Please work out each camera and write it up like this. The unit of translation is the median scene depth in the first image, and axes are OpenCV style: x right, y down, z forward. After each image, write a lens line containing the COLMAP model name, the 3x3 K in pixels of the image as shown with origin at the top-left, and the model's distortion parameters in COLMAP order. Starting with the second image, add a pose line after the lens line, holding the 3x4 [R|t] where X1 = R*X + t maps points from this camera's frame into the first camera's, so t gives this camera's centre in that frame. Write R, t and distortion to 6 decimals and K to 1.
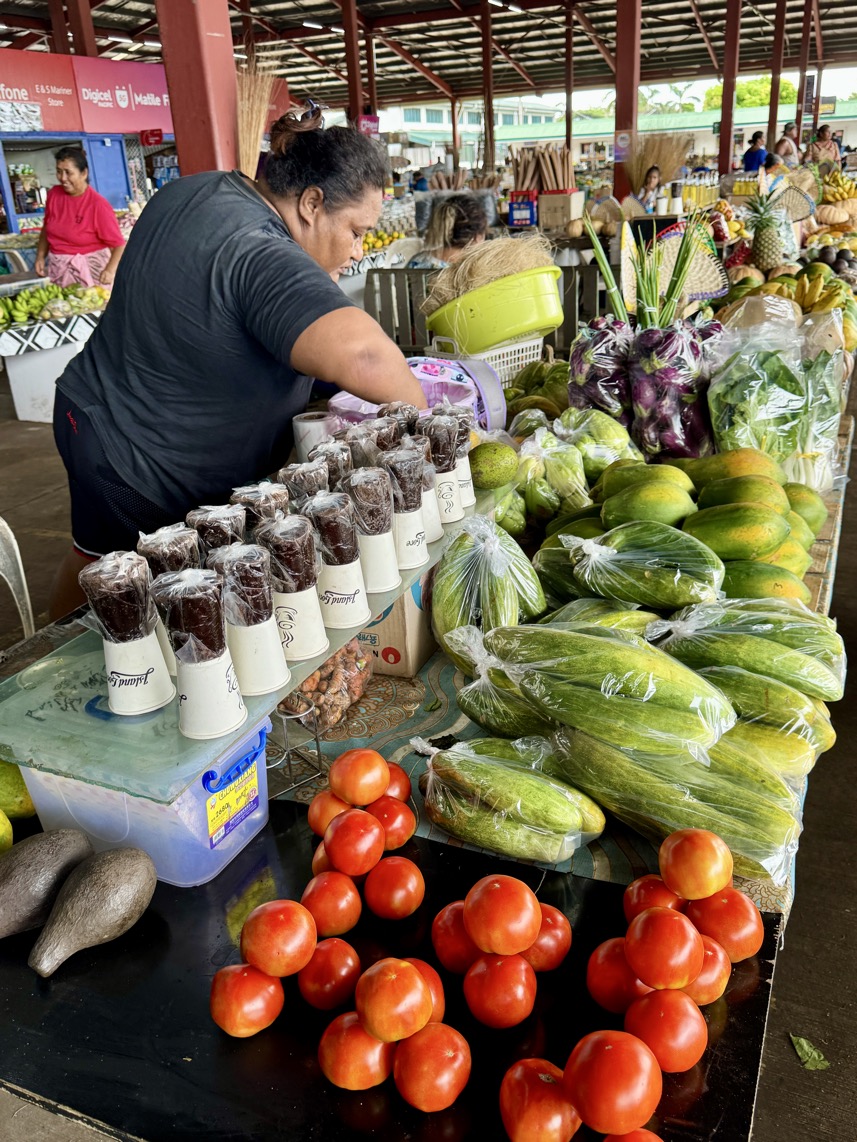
lens RADIAL K [[940.3, 0, 428.8], [0, 940.3, 570.2], [0, 0, 1]] dist [0.007314, -0.013105]
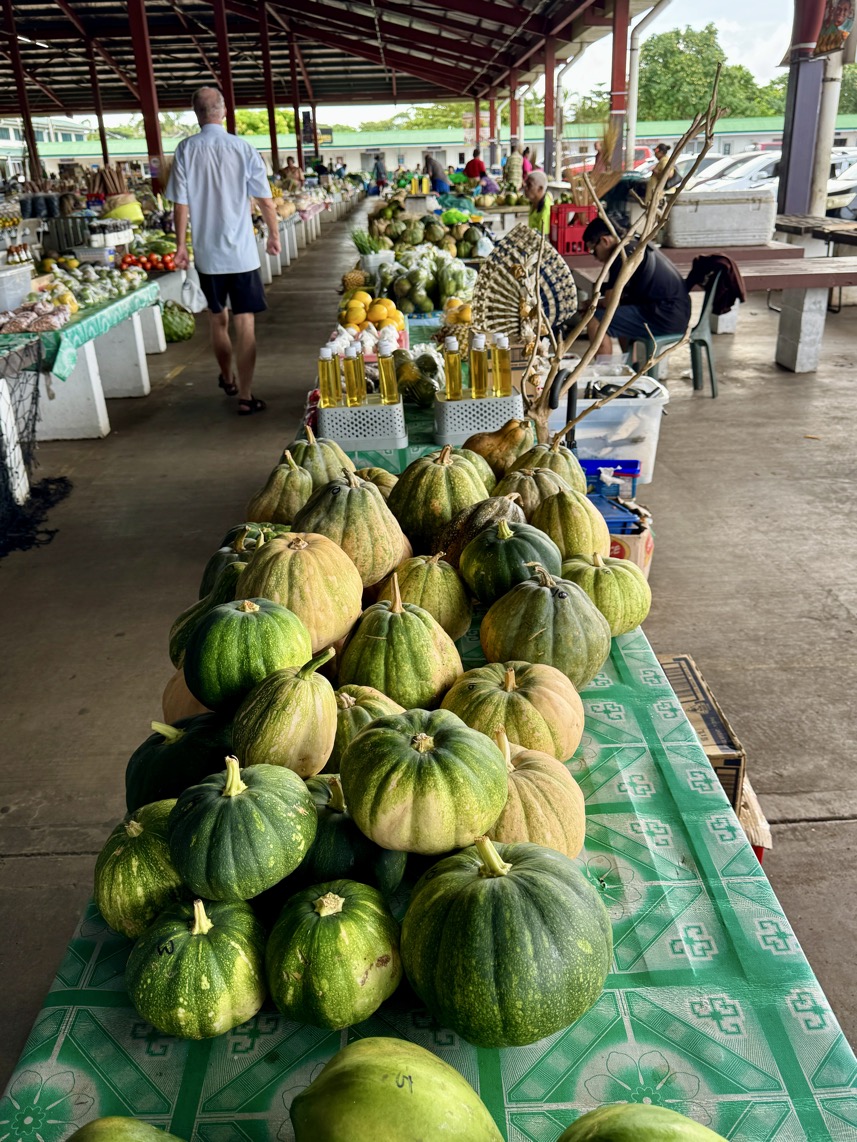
lens RADIAL K [[940.3, 0, 429.6], [0, 940.3, 573.0], [0, 0, 1]] dist [0.007314, -0.013105]
pose [[0.902327, -0.148446, 0.404684, -0.028068], [0.154455, 0.987836, 0.017969, 0.062506], [-0.402429, 0.046291, 0.914280, -0.140520]]
